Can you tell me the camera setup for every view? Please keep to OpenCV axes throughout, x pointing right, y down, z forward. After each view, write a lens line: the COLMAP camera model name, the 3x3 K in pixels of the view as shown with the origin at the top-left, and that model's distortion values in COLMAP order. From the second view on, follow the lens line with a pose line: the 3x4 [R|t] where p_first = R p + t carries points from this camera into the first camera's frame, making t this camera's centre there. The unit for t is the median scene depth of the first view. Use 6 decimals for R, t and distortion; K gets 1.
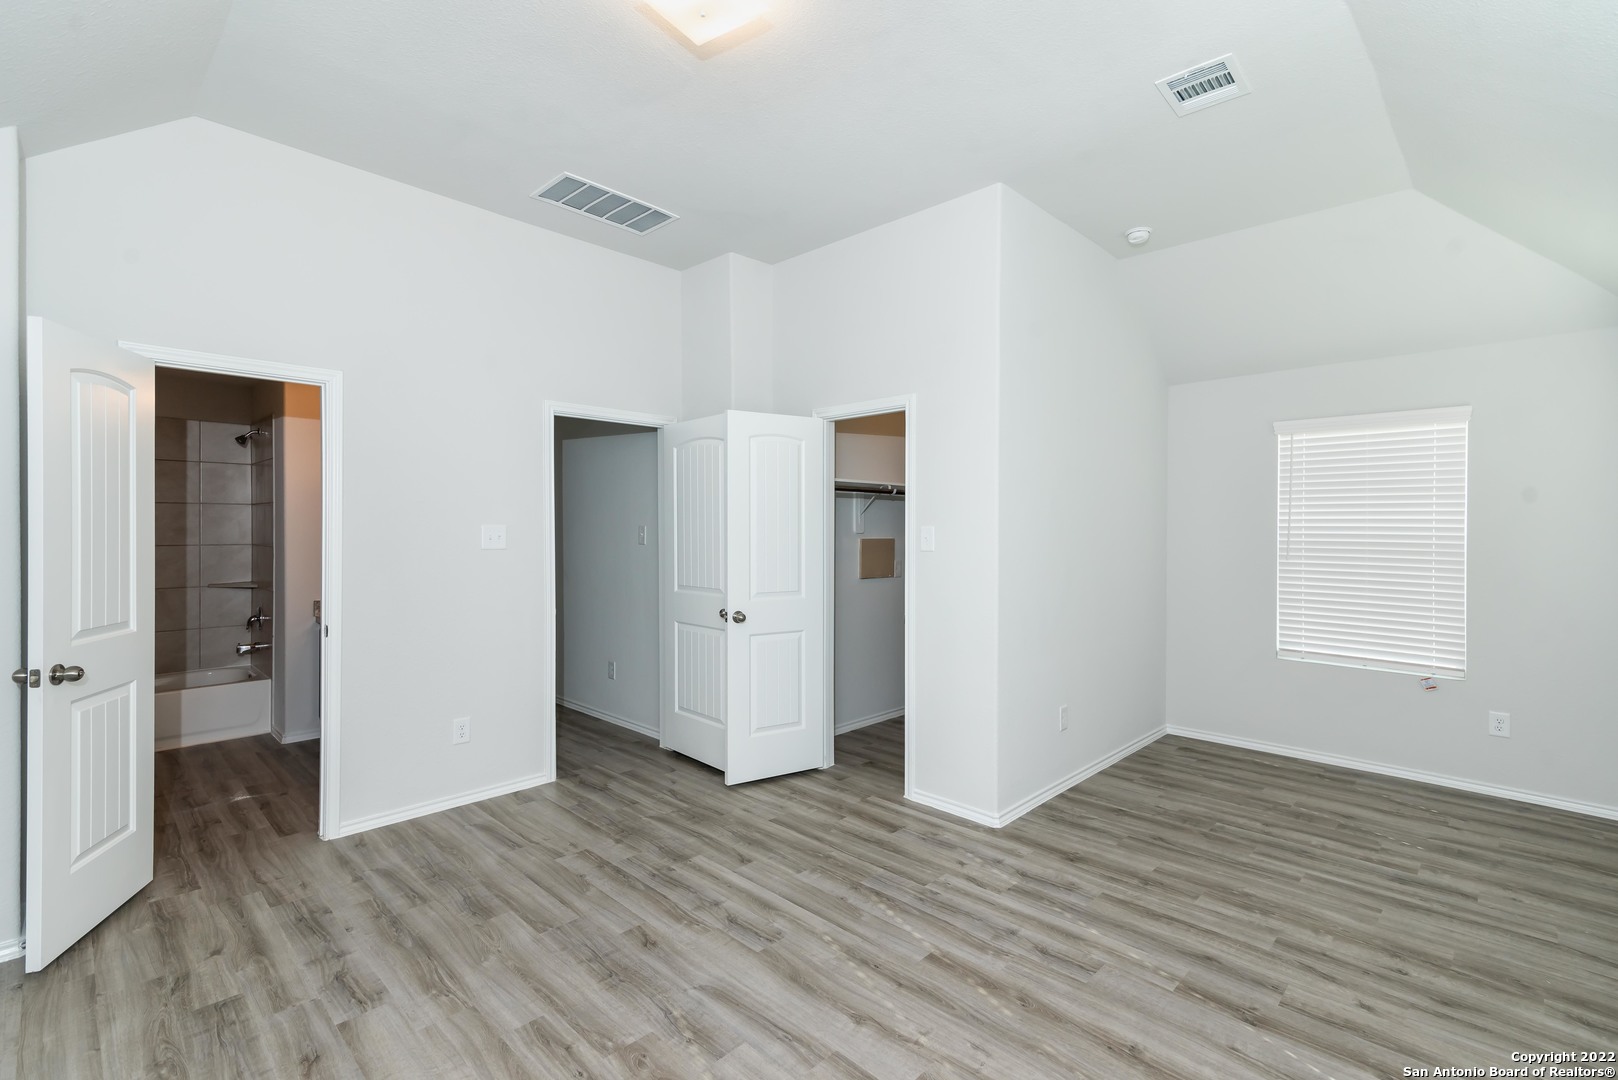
lens RADIAL K [[756.7, 0, 813.4], [0, 756.7, 538.8], [0, 0, 1]] dist [0.014192, 0.000339]
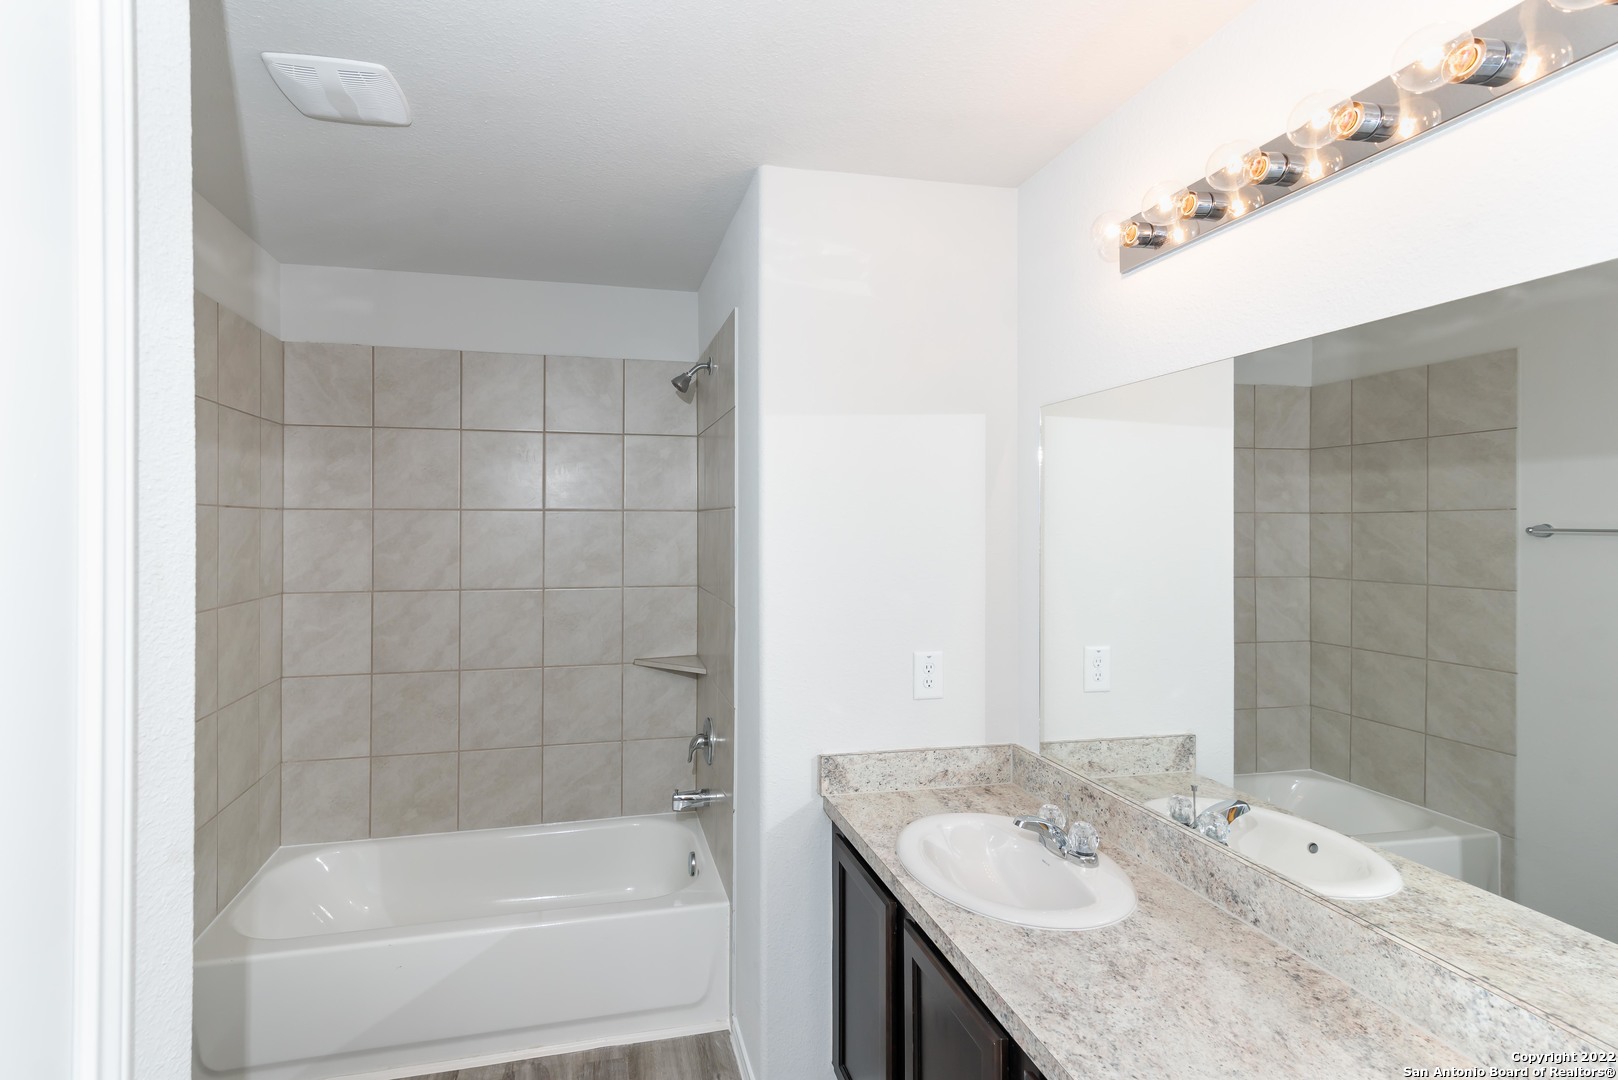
lens RADIAL K [[756.7, 0, 813.4], [0, 756.7, 538.8], [0, 0, 1]] dist [0.014192, 0.000339]
pose [[0.885206, 0.001039, -0.465197, -0.425650], [-0.001809, 0.999998, -0.001209, -0.025987], [0.465195, 0.001911, 0.885206, 0.580020]]
